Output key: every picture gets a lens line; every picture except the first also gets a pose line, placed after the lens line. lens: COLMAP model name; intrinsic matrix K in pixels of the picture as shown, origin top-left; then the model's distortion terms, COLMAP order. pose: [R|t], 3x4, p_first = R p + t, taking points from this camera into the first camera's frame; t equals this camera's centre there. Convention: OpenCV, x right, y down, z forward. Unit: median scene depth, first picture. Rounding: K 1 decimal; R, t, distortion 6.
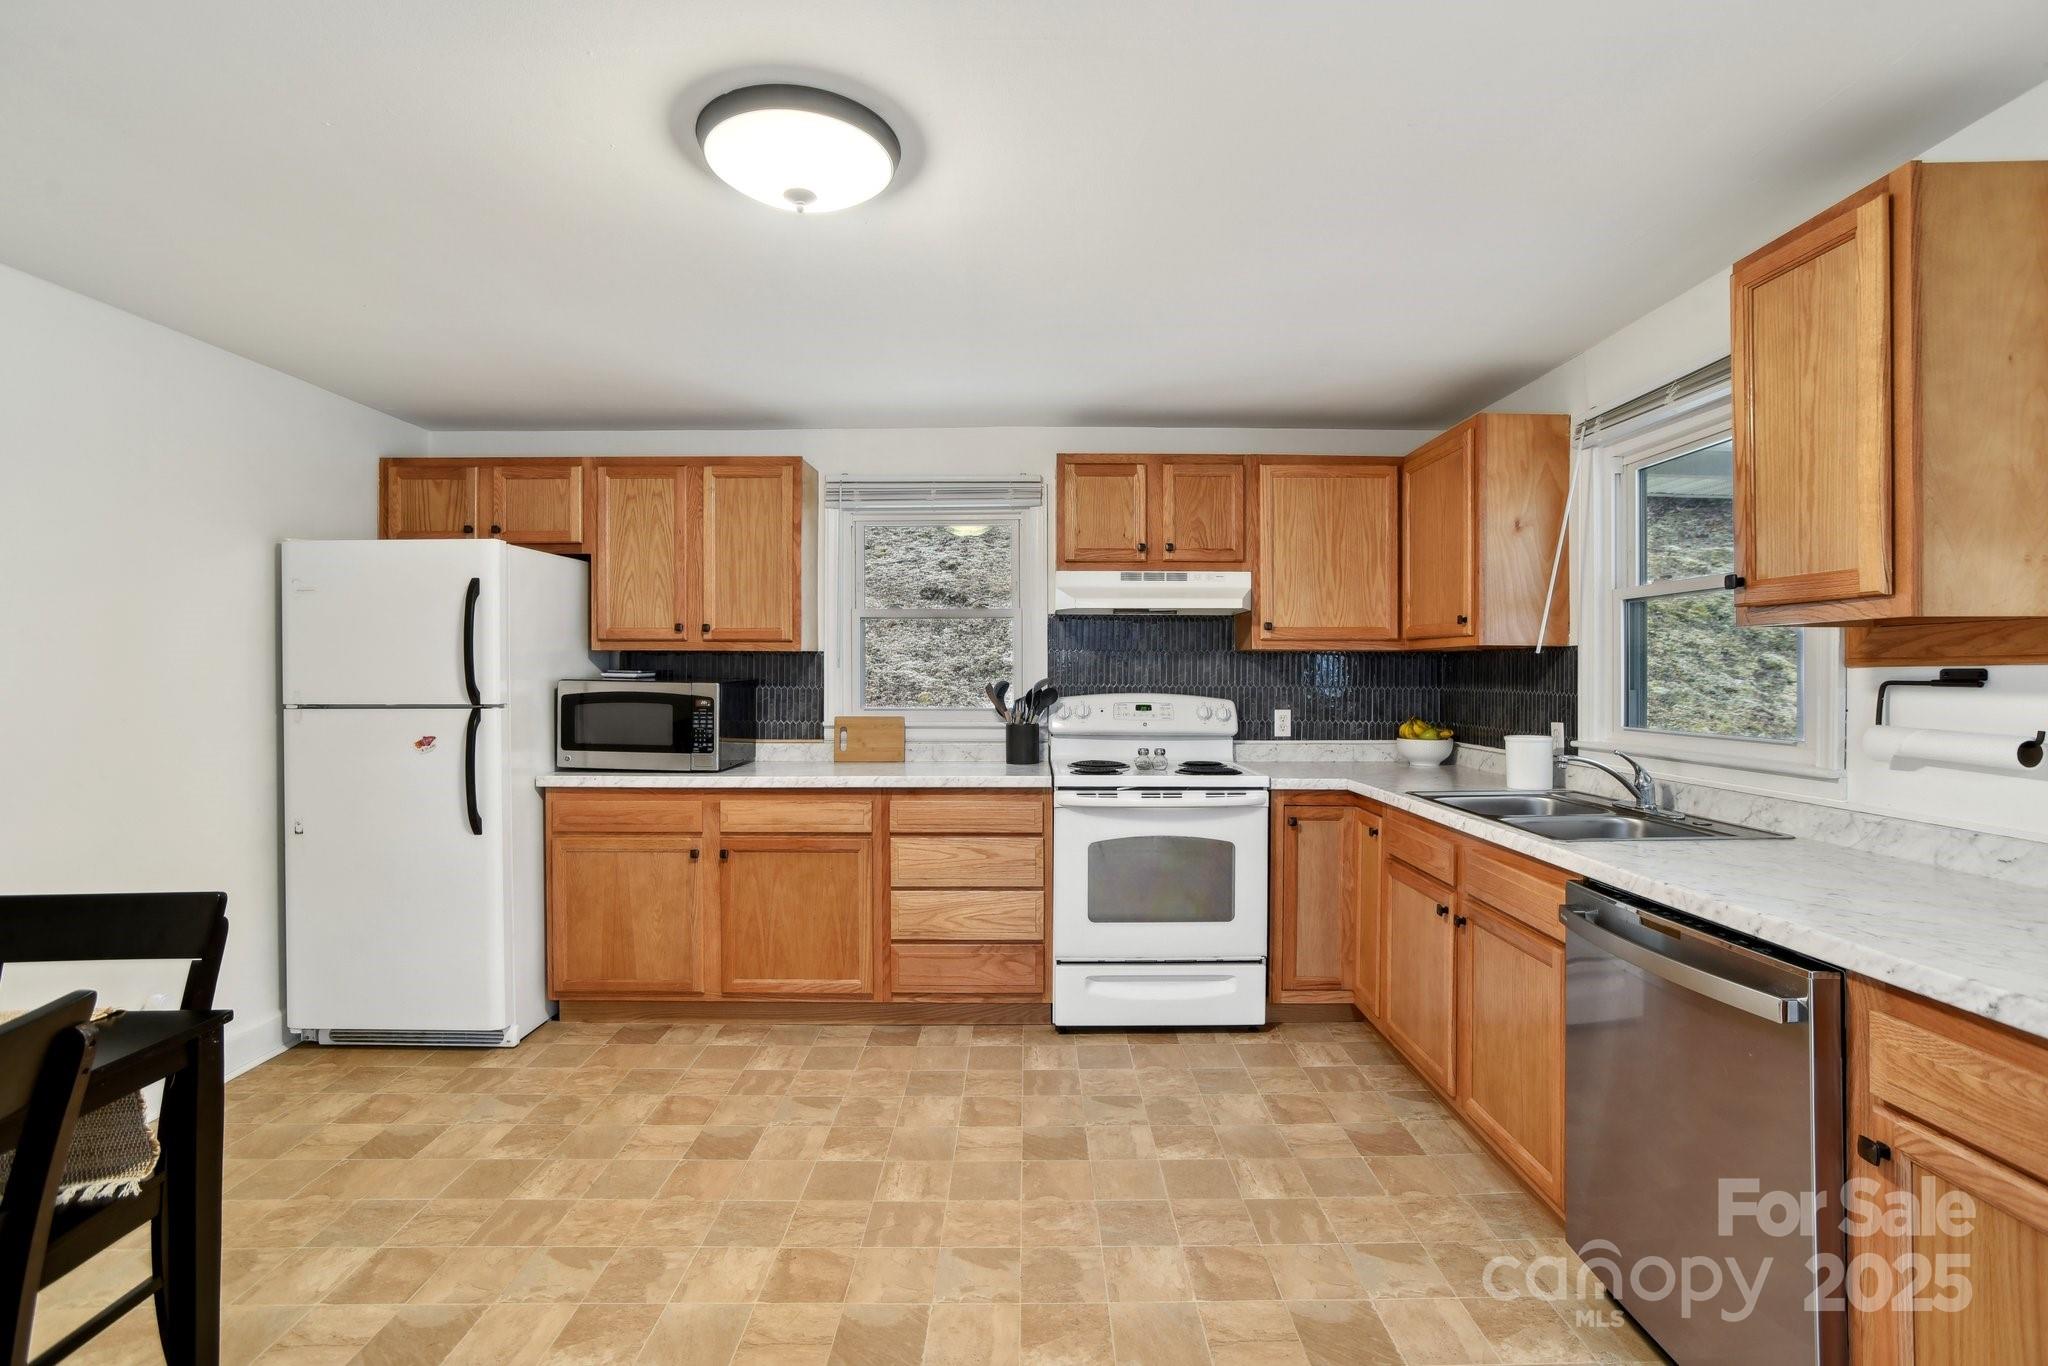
lens RADIAL K [[909.0, 0, 1012.0], [0, 909.0, 671.6], [0, 0, 1]] dist [-0.007270, 0.000207]
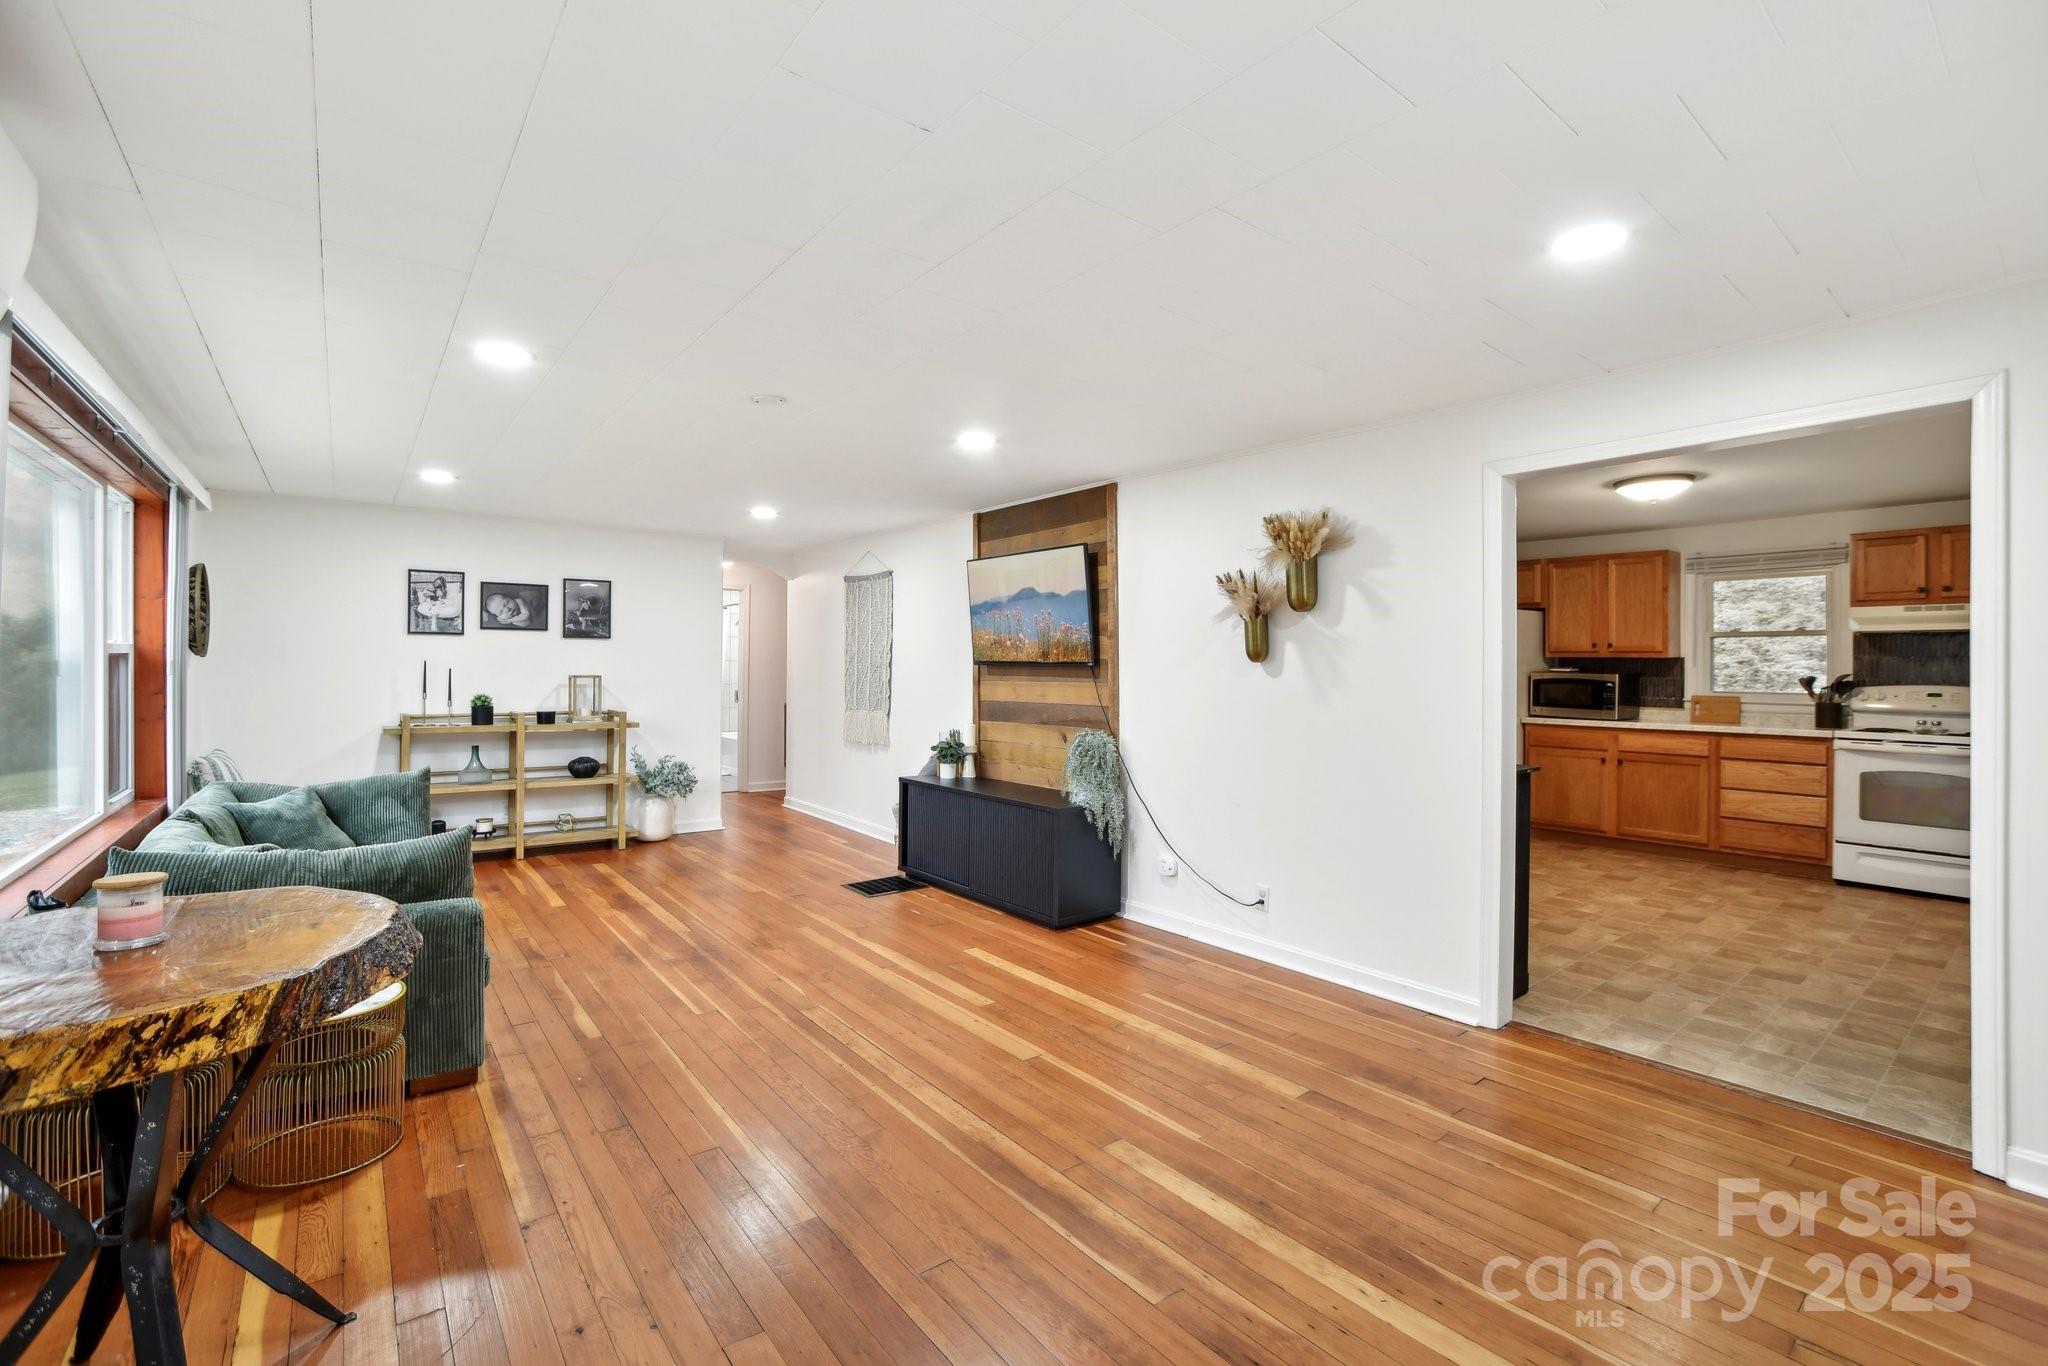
lens RADIAL K [[912.3, 0, 1028.3], [0, 912.3, 660.6], [0, 0, 1]] dist [-0.060469, 0.019913]
pose [[0.632480, 0.001917, -0.774574, 0.353564], [-0.008548, 0.999953, -0.004505, 0.002790], [0.774529, 0.009471, 0.632467, -1.172948]]
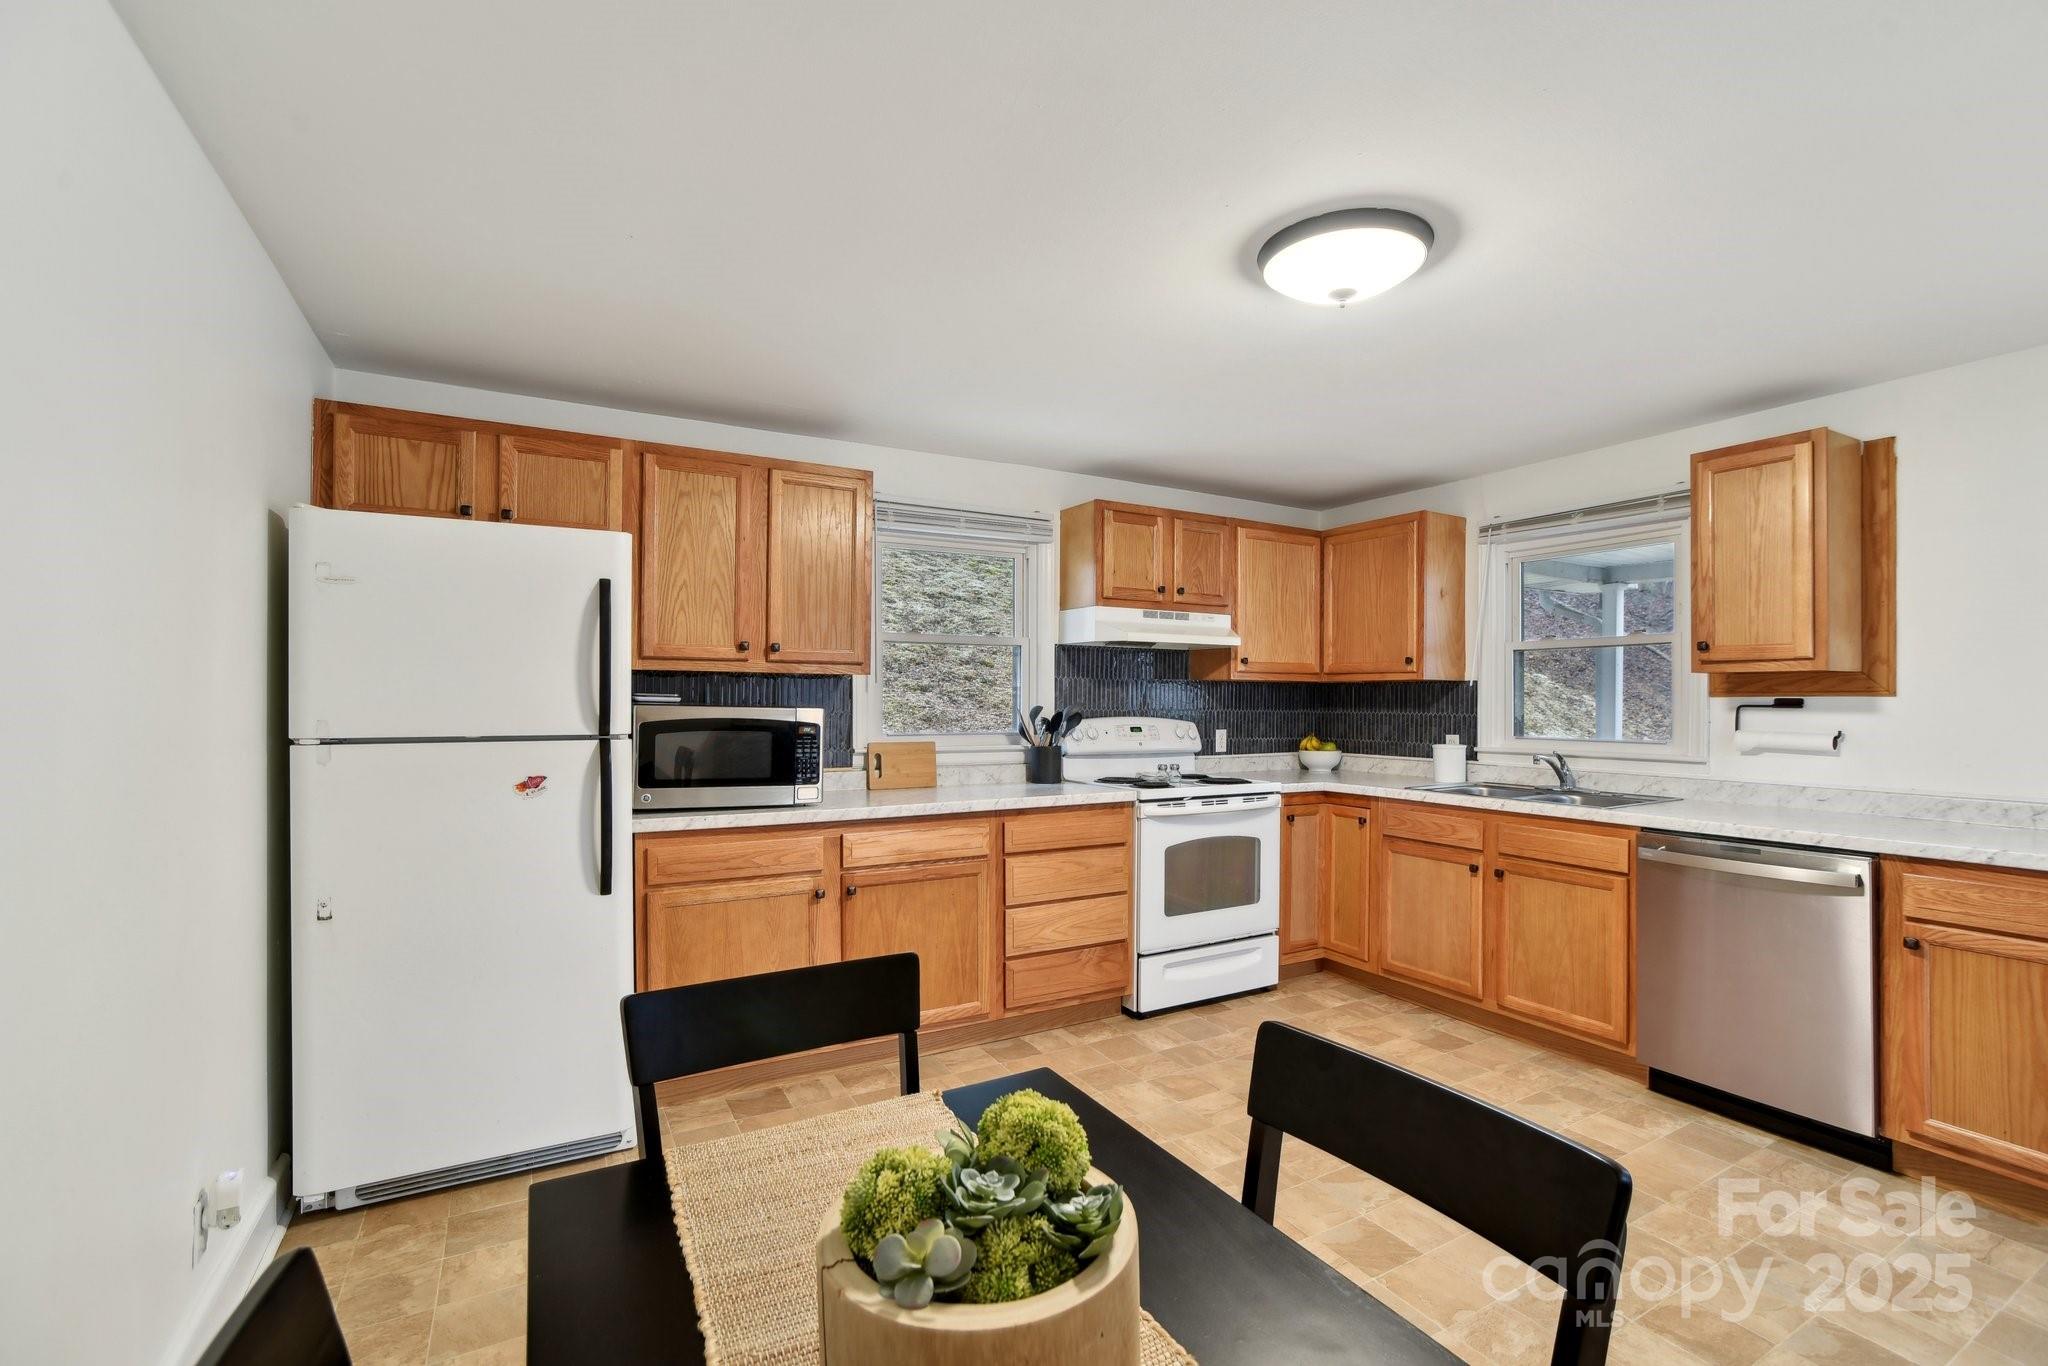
lens RADIAL K [[921.7, 0, 1028.7], [0, 921.7, 694.6], [0, 0, 1]] dist [-0.002034, 0.000001]
pose [[0.864163, 0.005527, 0.503181, -0.620890], [-0.004114, 0.999984, -0.003920, 0.001529], [-0.503195, 0.001318, 0.864172, 0.082838]]
